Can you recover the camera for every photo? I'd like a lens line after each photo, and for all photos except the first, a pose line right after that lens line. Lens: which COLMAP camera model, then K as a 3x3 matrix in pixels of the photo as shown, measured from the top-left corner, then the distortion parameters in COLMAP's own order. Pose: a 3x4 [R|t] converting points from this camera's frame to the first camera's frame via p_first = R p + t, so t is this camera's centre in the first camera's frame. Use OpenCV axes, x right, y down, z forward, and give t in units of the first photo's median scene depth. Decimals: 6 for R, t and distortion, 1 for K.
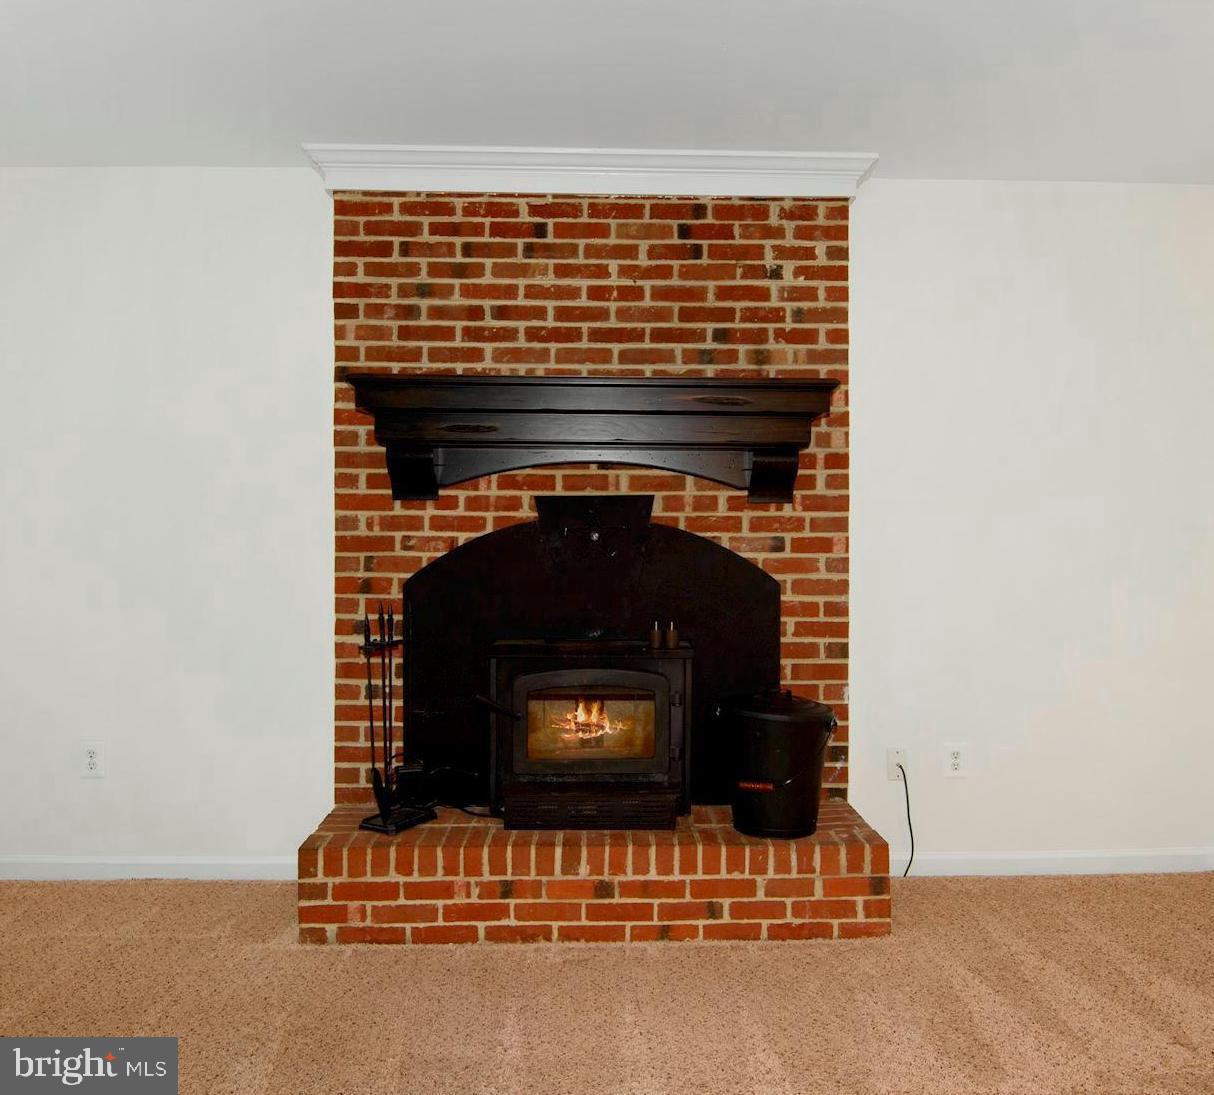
lens RADIAL K [[927.1, 0, 616.6], [0, 927.1, 538.8], [0, 0, 1]] dist [0.017201, -0.042530]
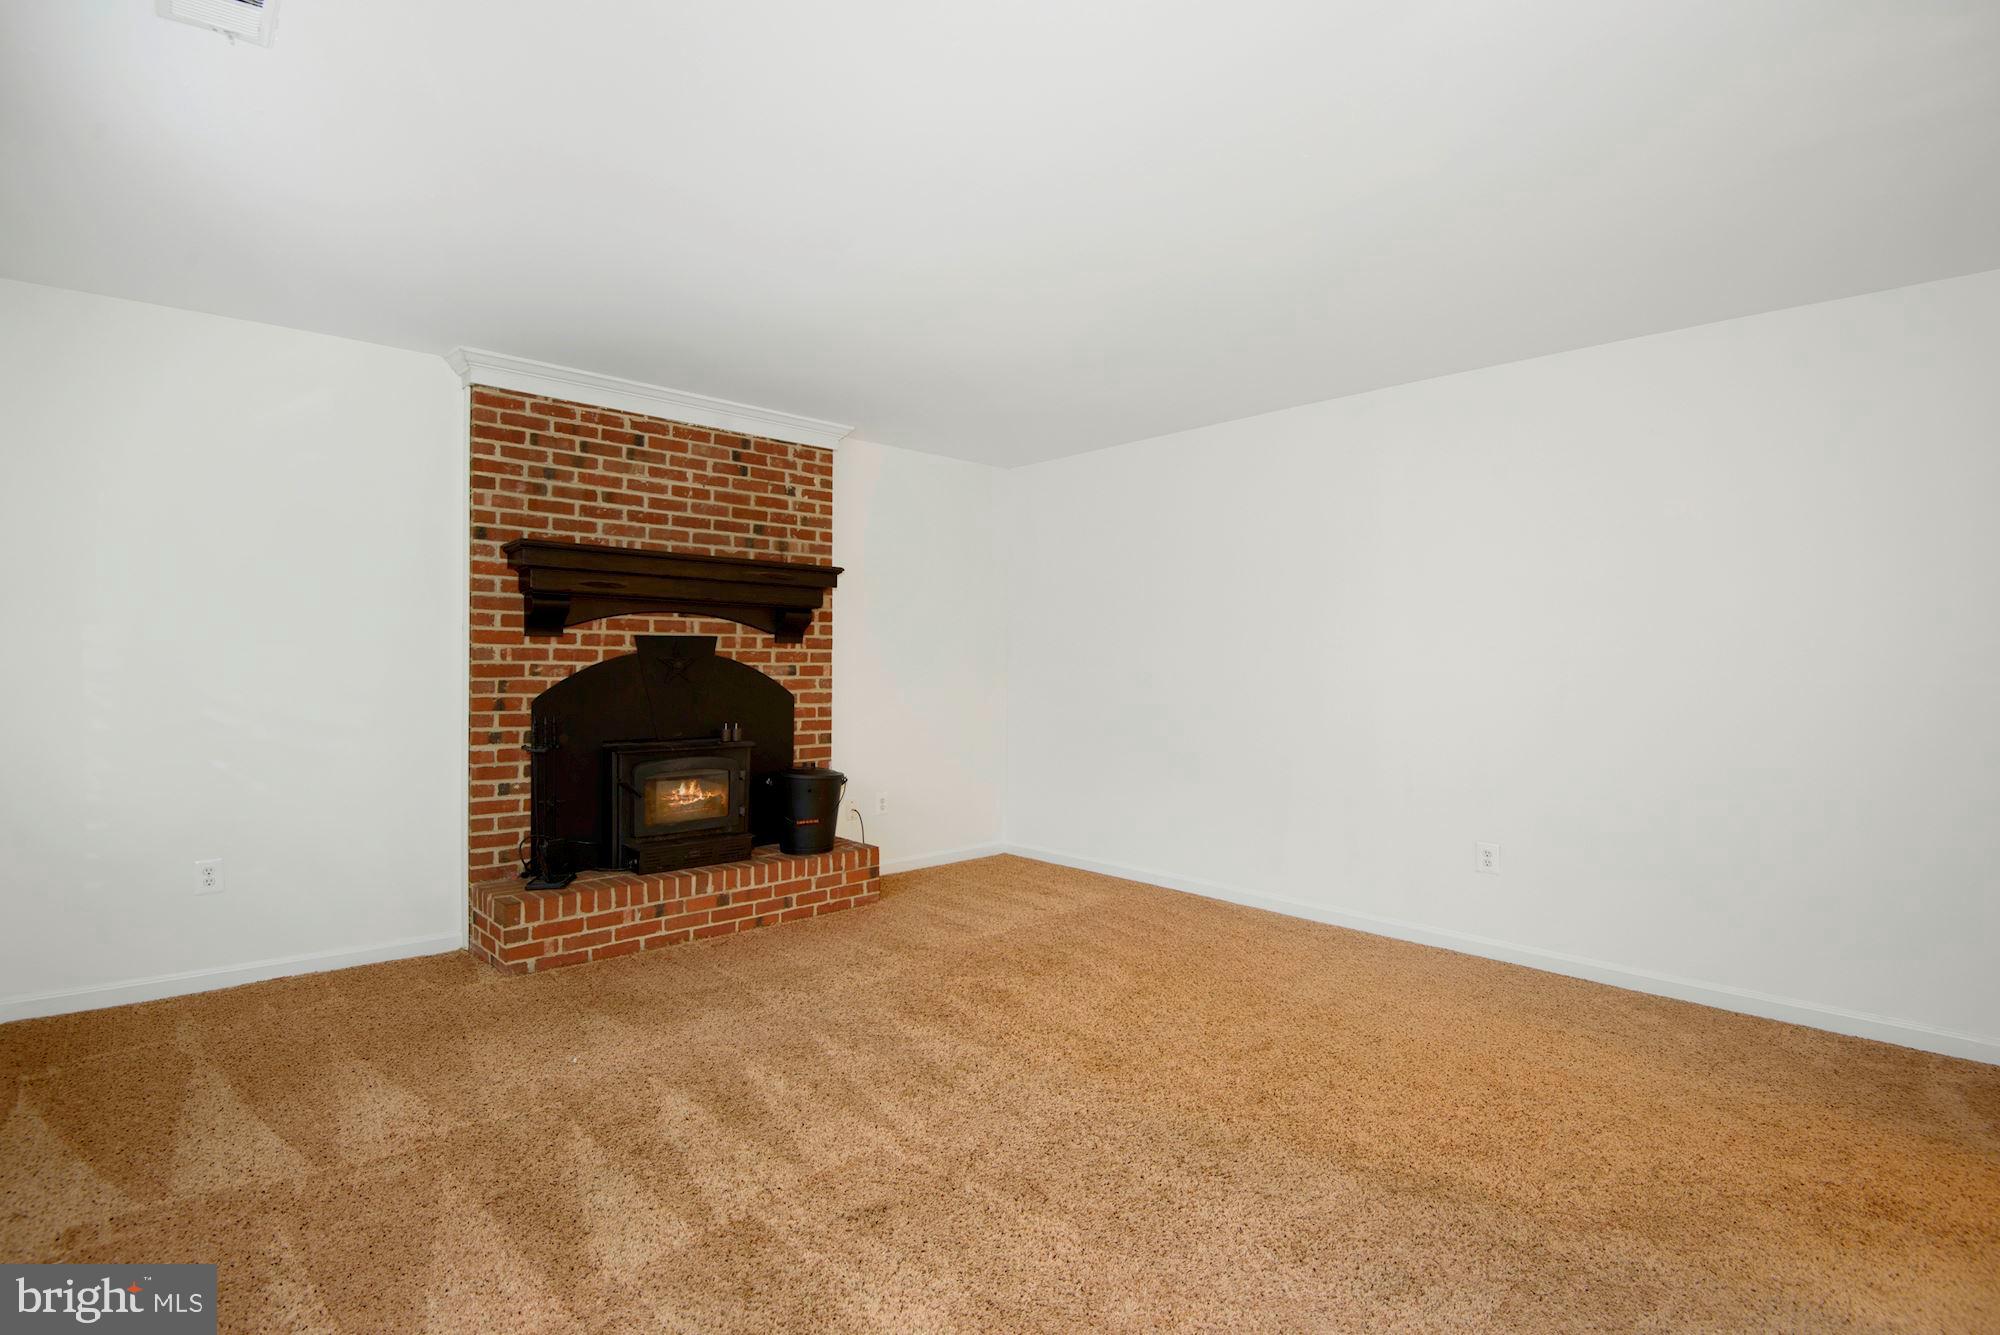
lens RADIAL K [[935.1, 0, 953.4], [0, 935.1, 663.8], [0, 0, 1]] dist [-0.012278, -0.000264]
pose [[0.776465, 0.002111, 0.630157, -0.586396], [0.000329, 0.999993, -0.003757, 0.001141], [-0.630161, 0.003124, 0.776458, -0.354362]]
